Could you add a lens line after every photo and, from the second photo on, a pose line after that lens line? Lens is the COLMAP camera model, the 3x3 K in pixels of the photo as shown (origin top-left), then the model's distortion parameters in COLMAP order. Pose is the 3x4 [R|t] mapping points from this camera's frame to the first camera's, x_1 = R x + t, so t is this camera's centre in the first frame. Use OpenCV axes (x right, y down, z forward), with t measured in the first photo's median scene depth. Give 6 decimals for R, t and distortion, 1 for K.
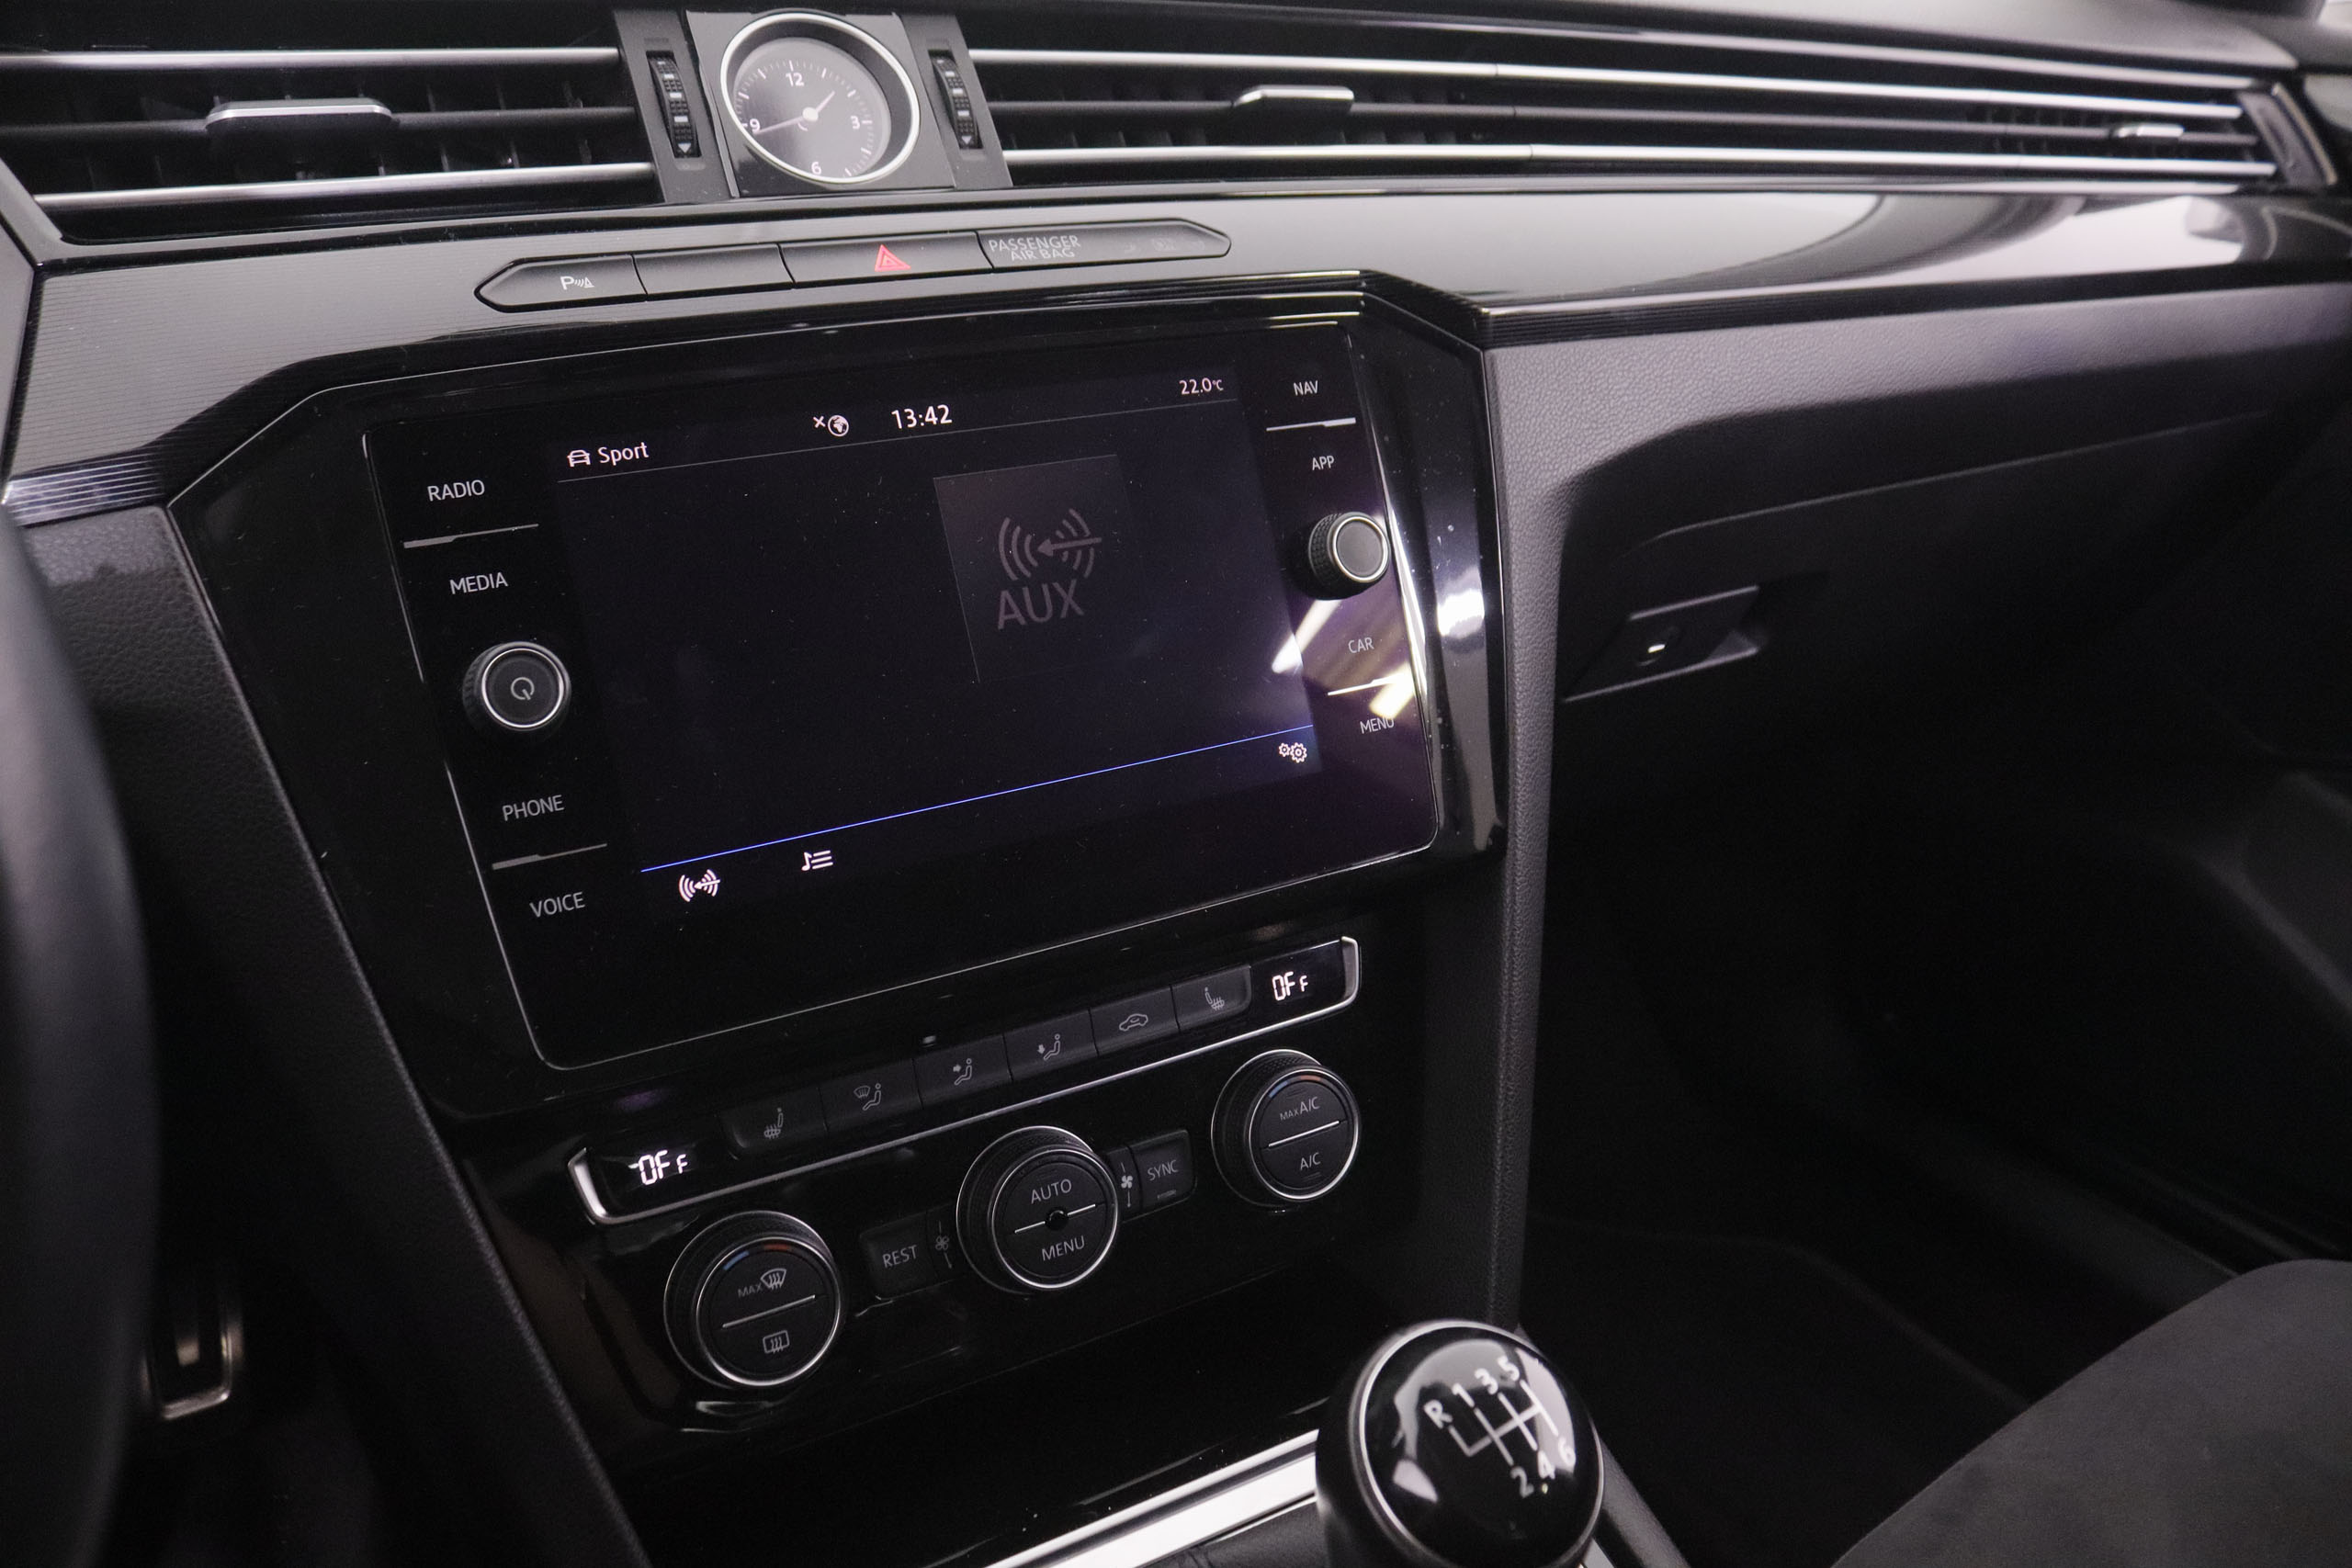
lens RADIAL K [[1943.1, 0, 1176.0], [0, 1943.1, 784.0], [0, 0, 1]] dist [-0.192022, 0.172729]
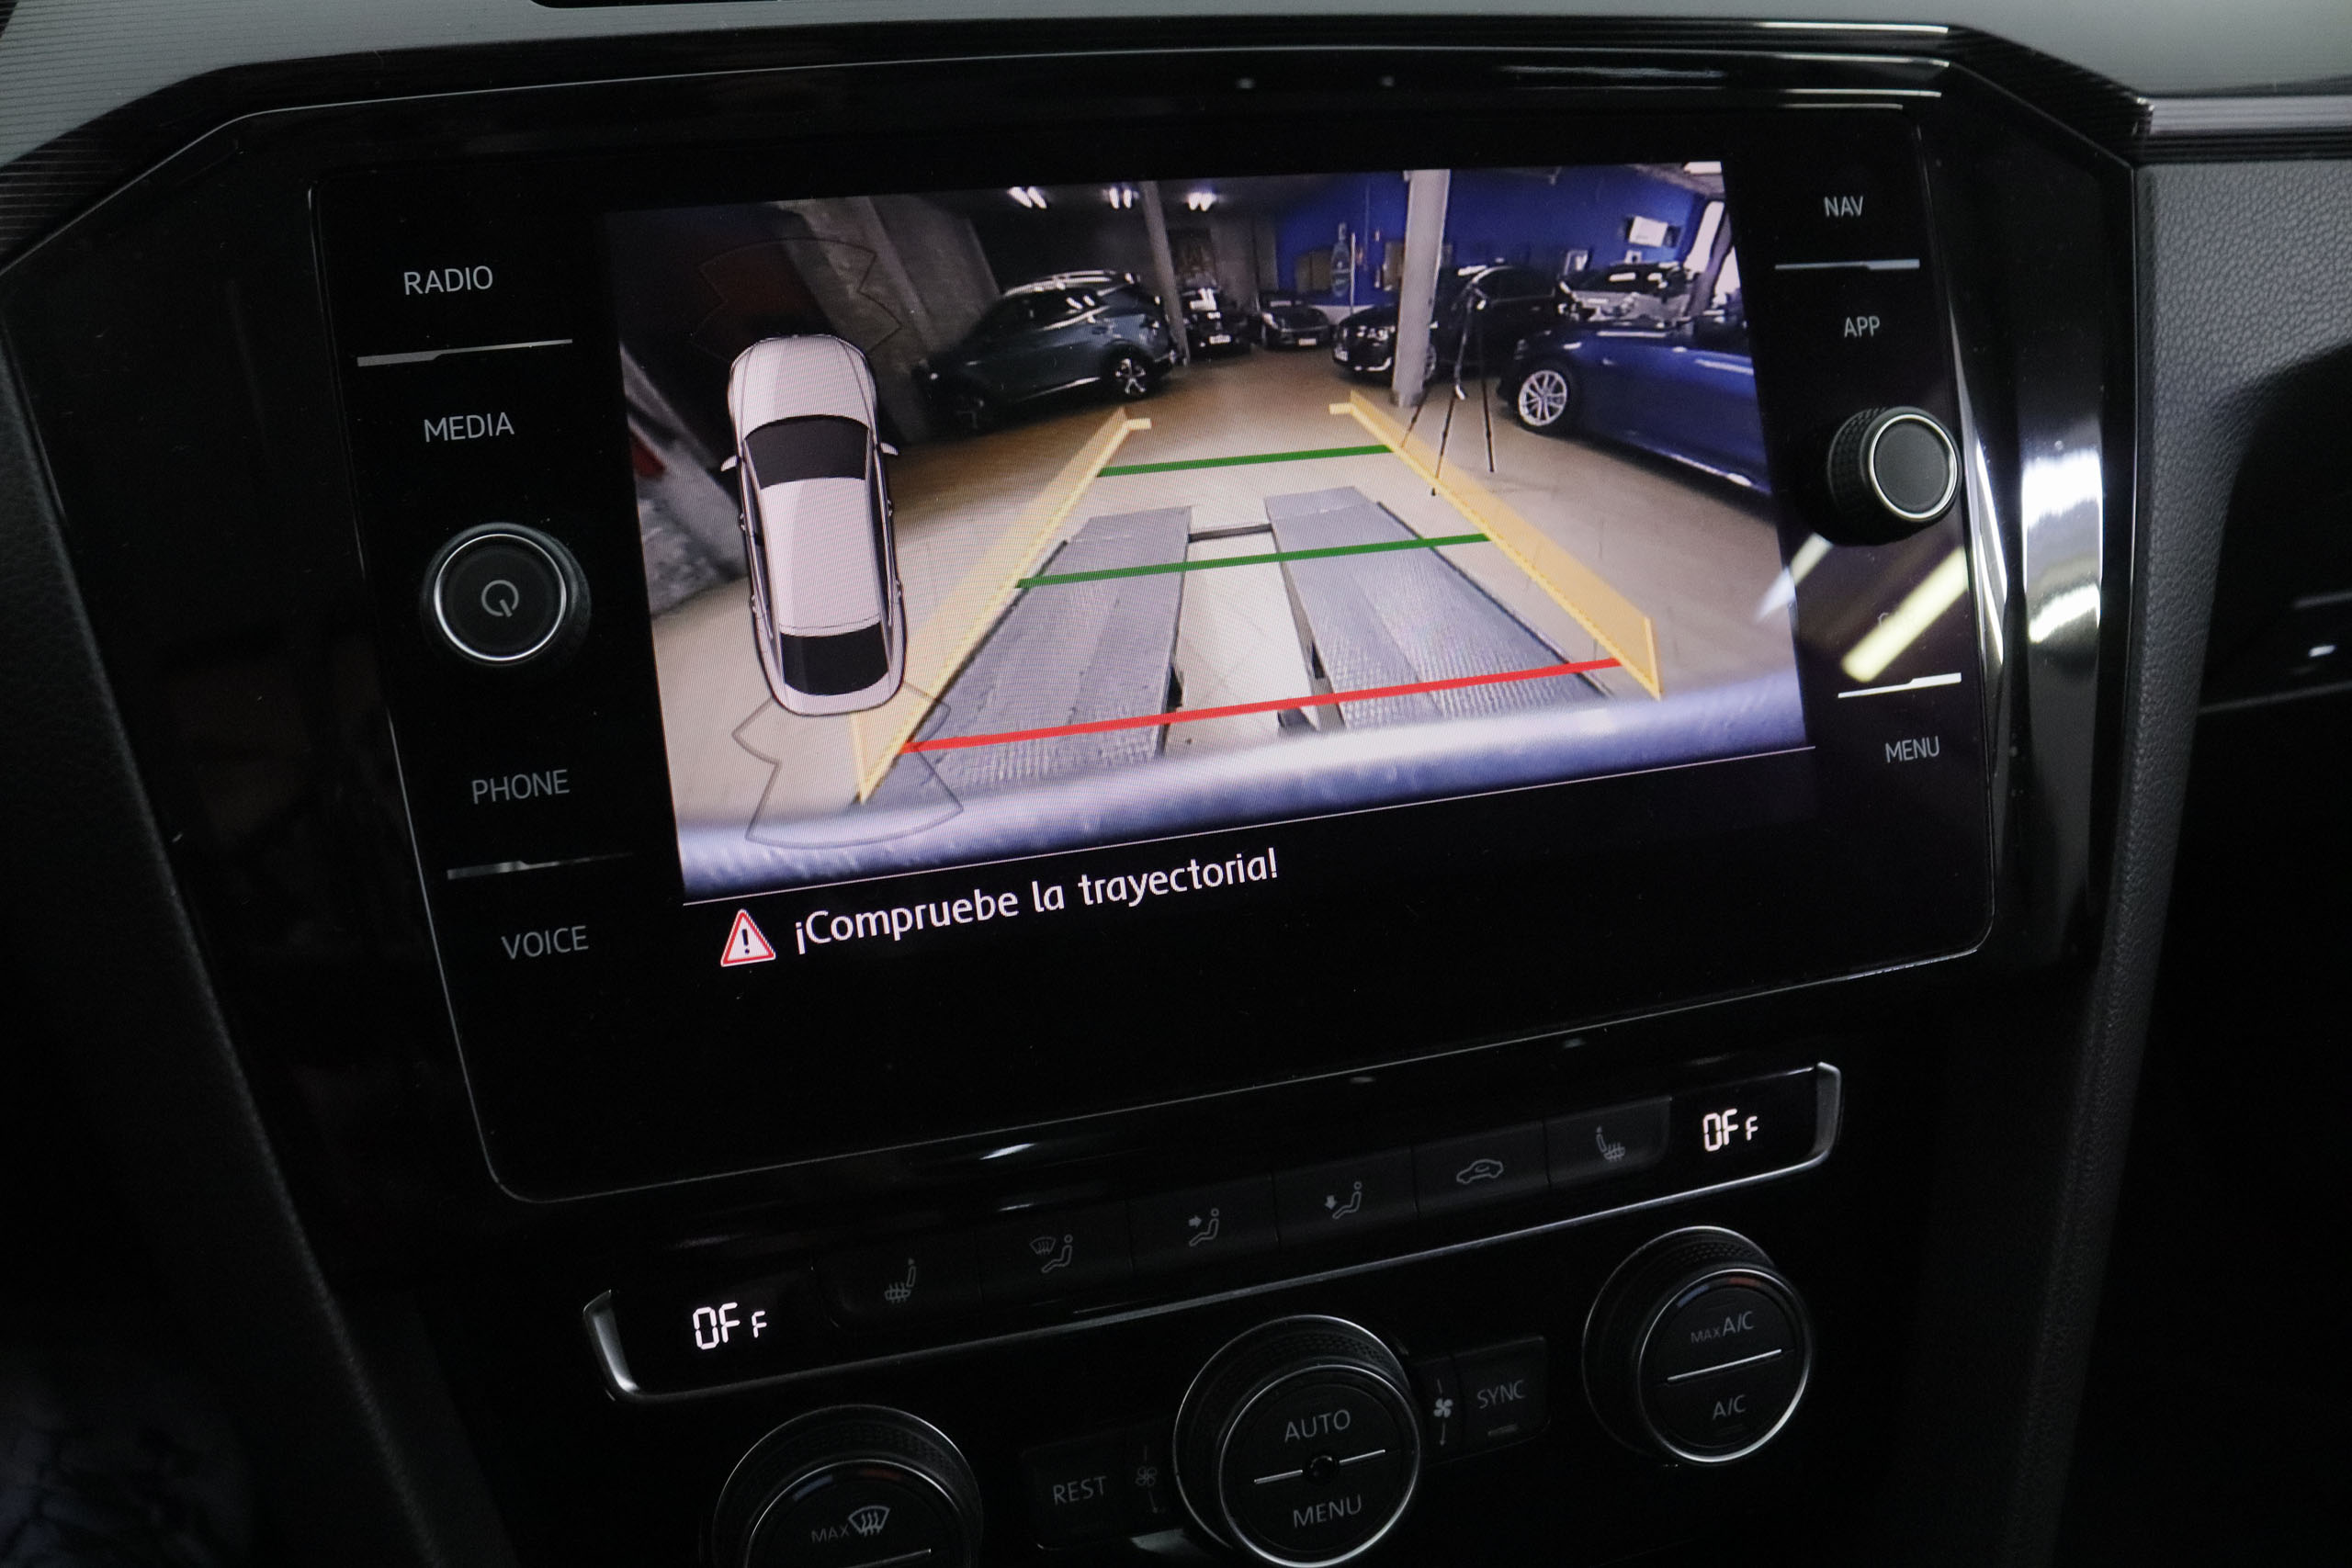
lens RADIAL K [[1943.1, 0, 1176.0], [0, 1943.1, 784.0], [0, 0, 1]] dist [-0.192022, 0.172729]
pose [[0.968101, 0.094511, -0.232050, 0.016834], [-0.084259, 0.994995, 0.053721, -0.033205], [0.235966, -0.032455, 0.971219, 0.355249]]
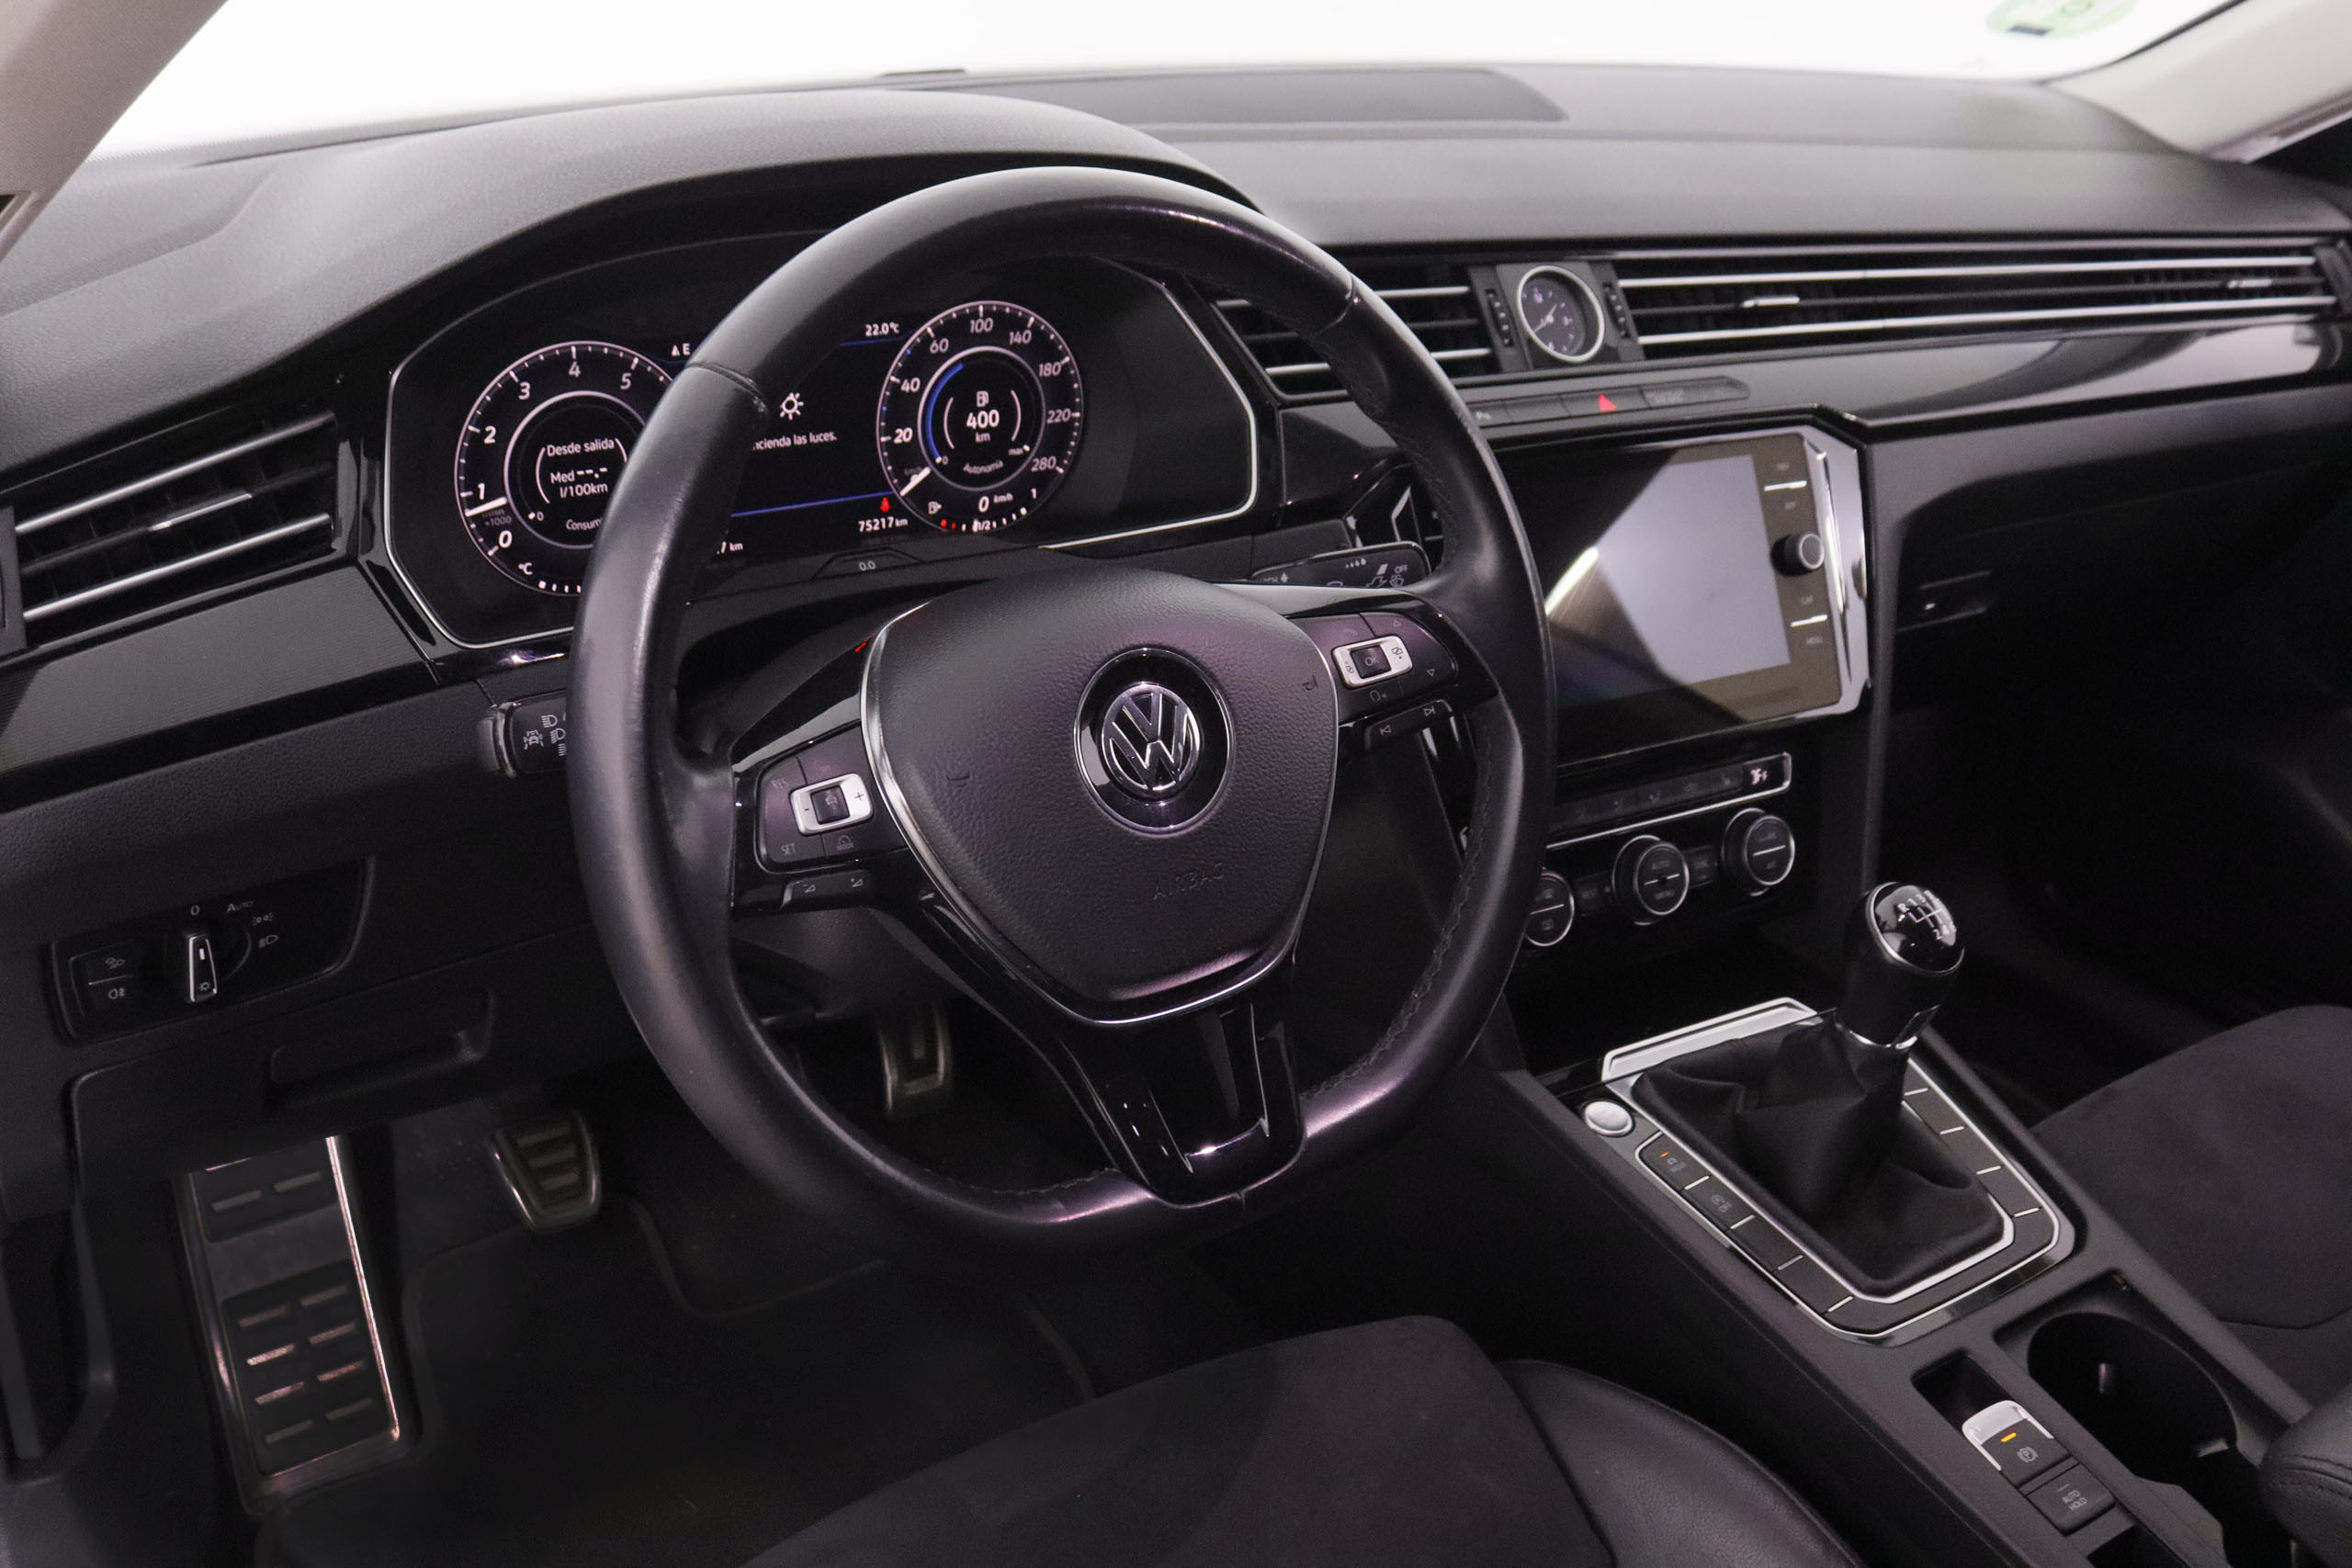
lens RADIAL K [[2236.4, 0, 1176.0], [0, 2236.4, 784.0], [0, 0, 1]] dist [-0.163349, 0.193943]
pose [[0.999560, 0.029417, -0.003706, -0.540293], [-0.029356, 0.999449, 0.015484, 0.100939], [0.004160, -0.015369, 0.999873, -1.263043]]
